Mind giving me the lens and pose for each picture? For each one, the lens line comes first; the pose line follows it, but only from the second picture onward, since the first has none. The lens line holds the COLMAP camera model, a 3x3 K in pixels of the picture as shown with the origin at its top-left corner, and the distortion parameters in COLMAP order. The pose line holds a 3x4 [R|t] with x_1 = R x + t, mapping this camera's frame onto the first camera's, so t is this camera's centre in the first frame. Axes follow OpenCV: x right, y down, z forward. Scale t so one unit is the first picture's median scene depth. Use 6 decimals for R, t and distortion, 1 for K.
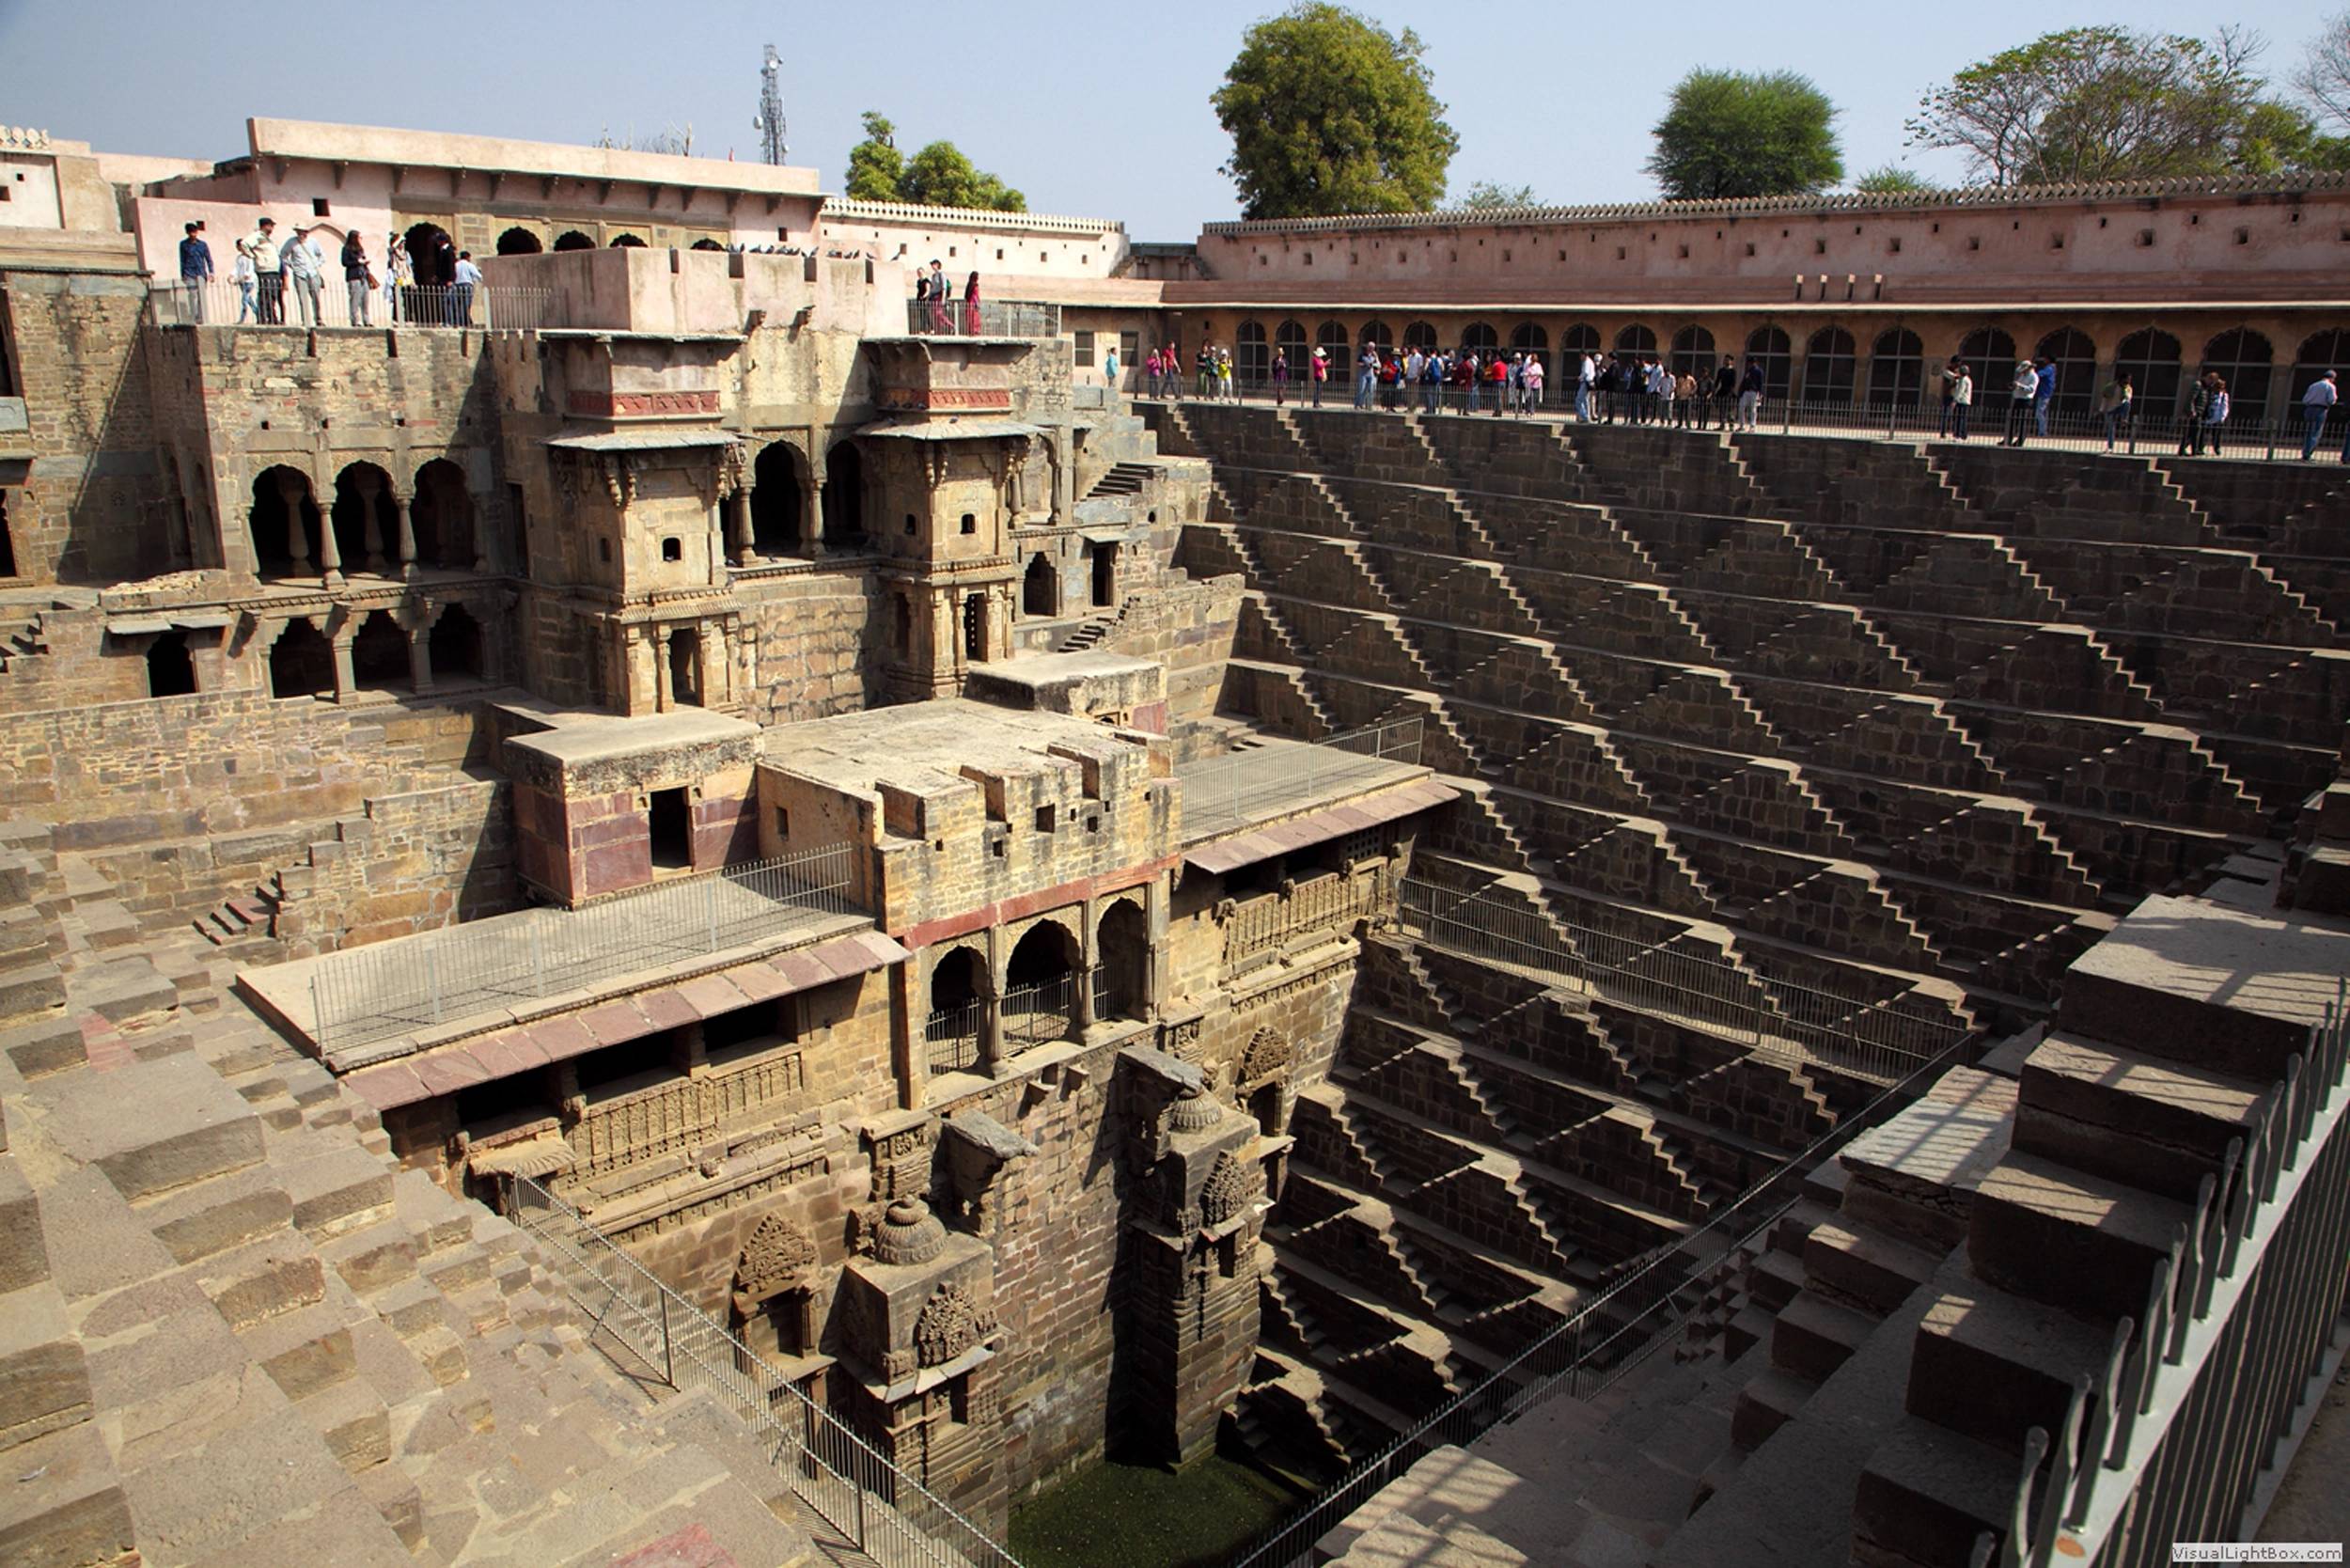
lens RADIAL K [[1650.6, 0, 1172.7], [0, 1650.6, 759.5], [0, 0, 1]] dist [-0.072731, 0.051295]
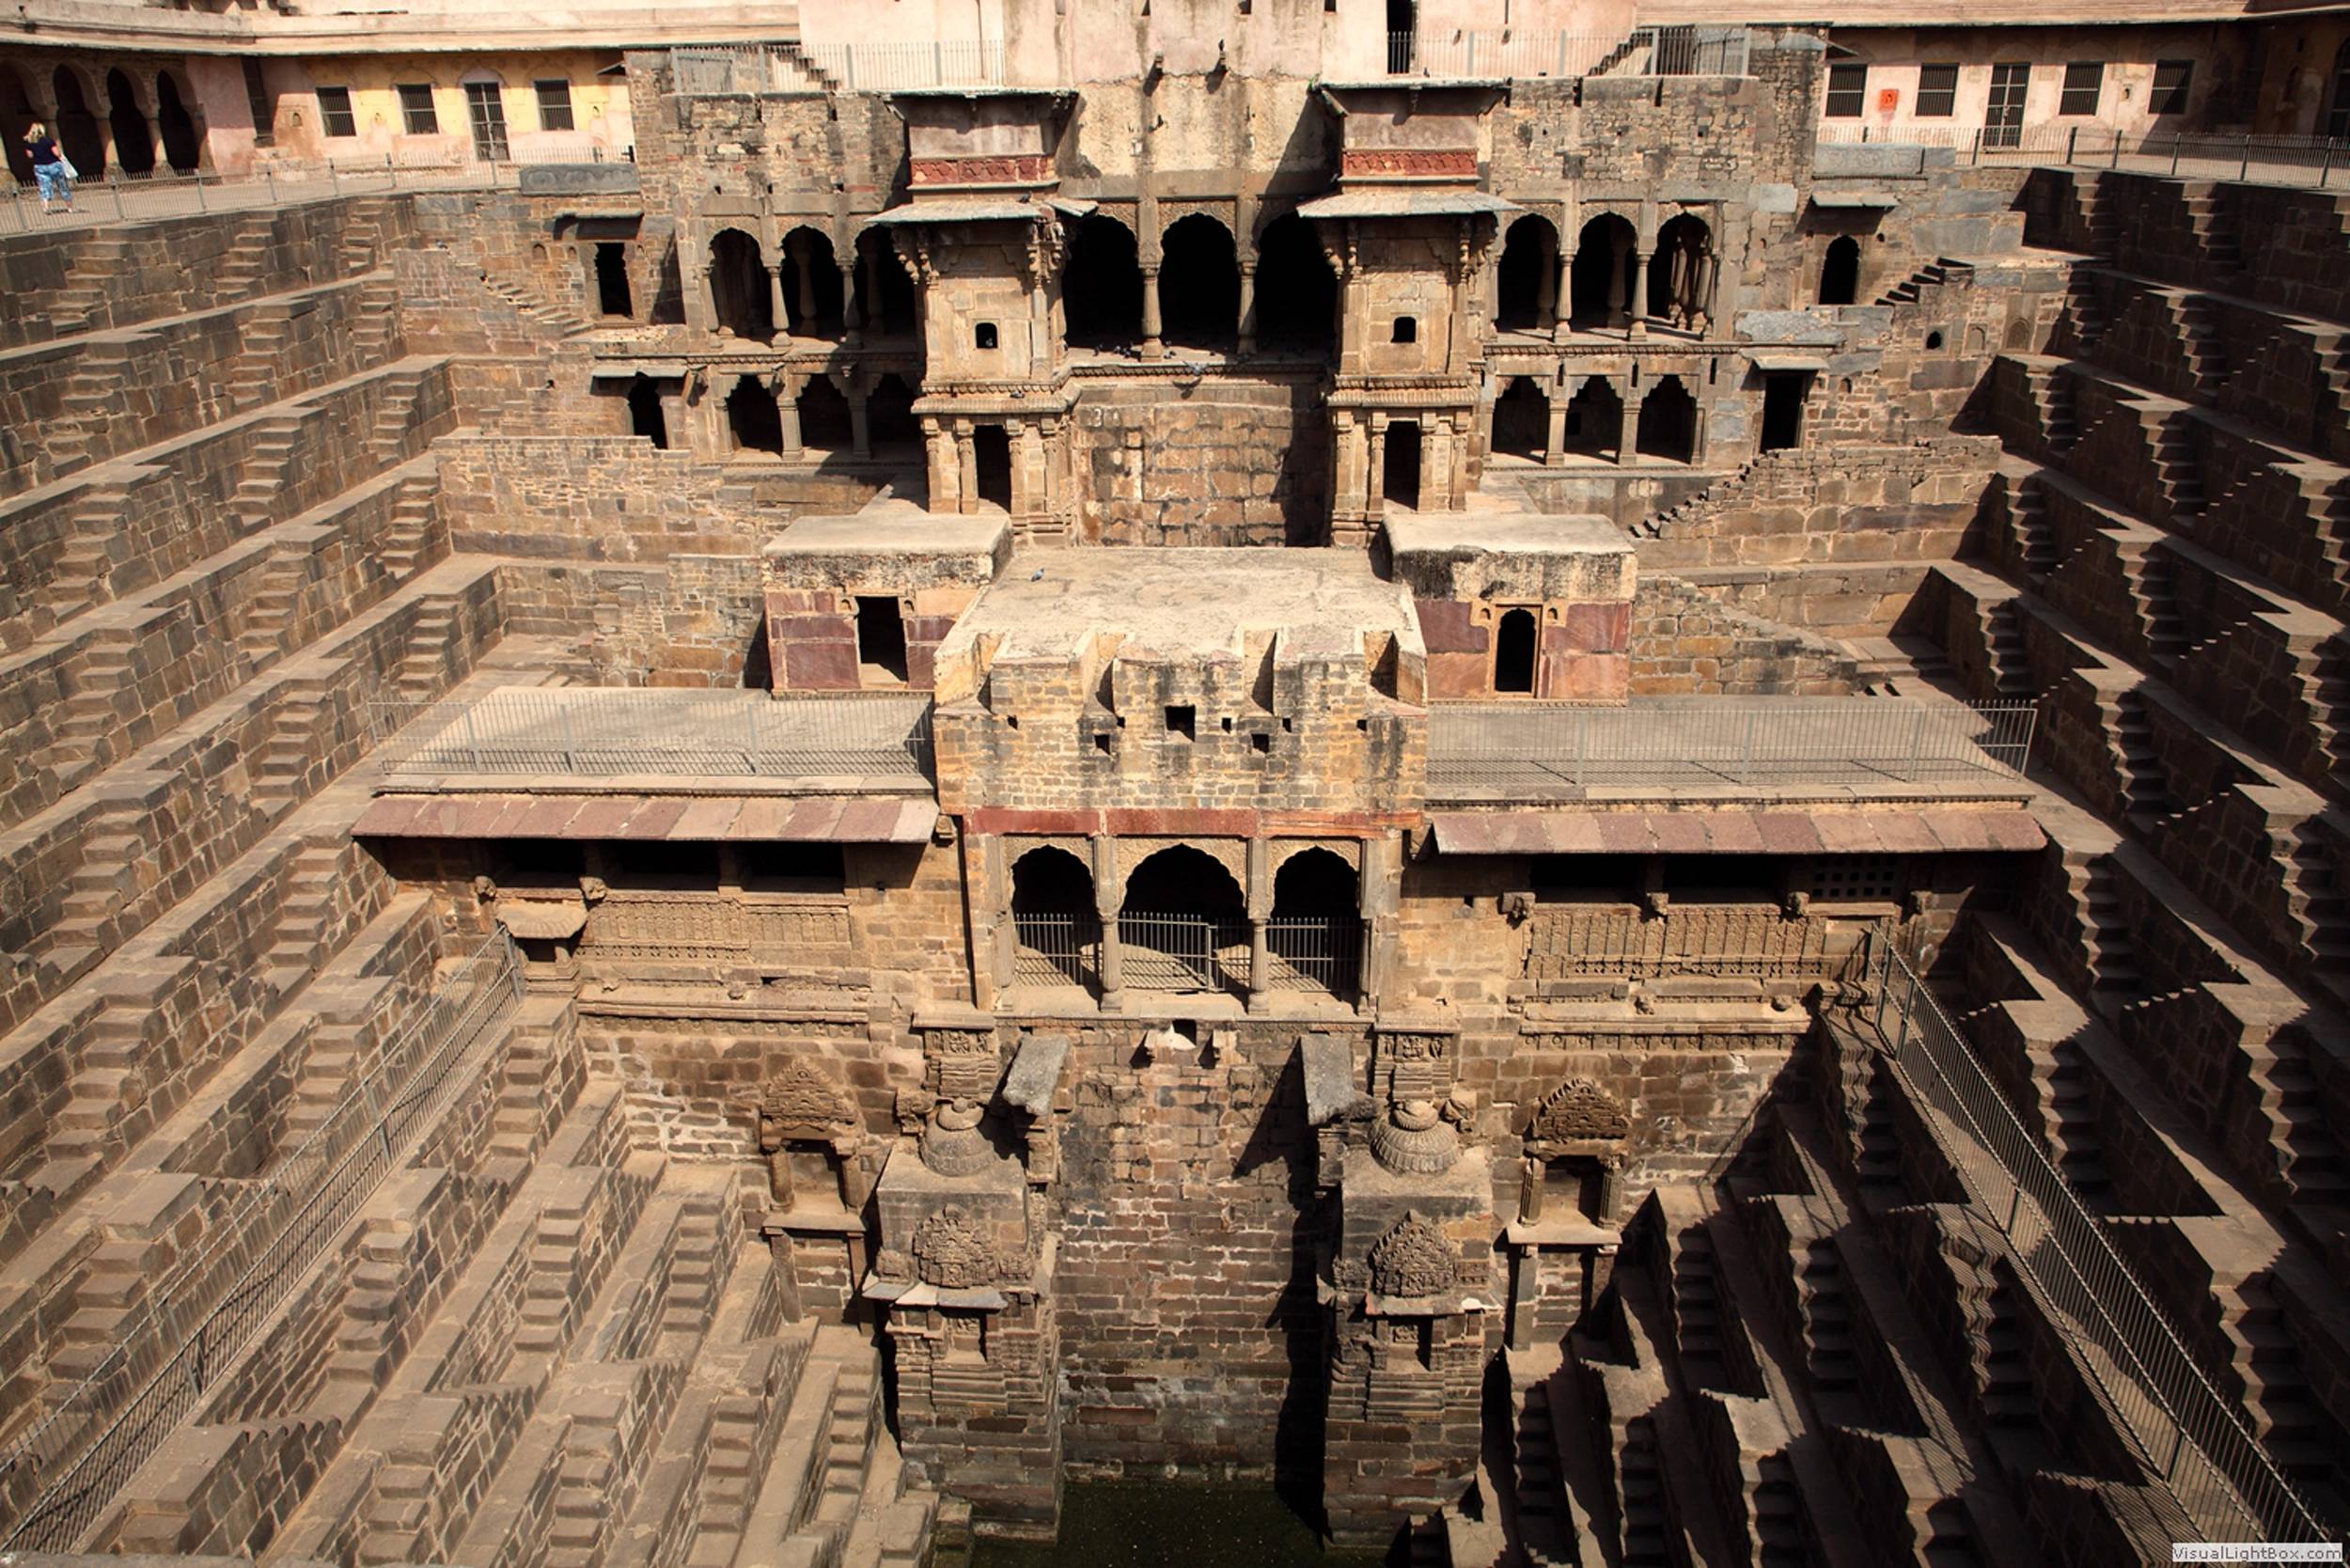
lens RADIAL K [[1650.6, 0, 1172.7], [0, 1650.6, 759.5], [0, 0, 1]] dist [-0.072731, 0.051295]
pose [[0.669333, 0.251982, -0.698927, 0.452512], [-0.151754, 0.967265, 0.203396, -0.101106], [0.727299, -0.030075, 0.685661, 0.442586]]
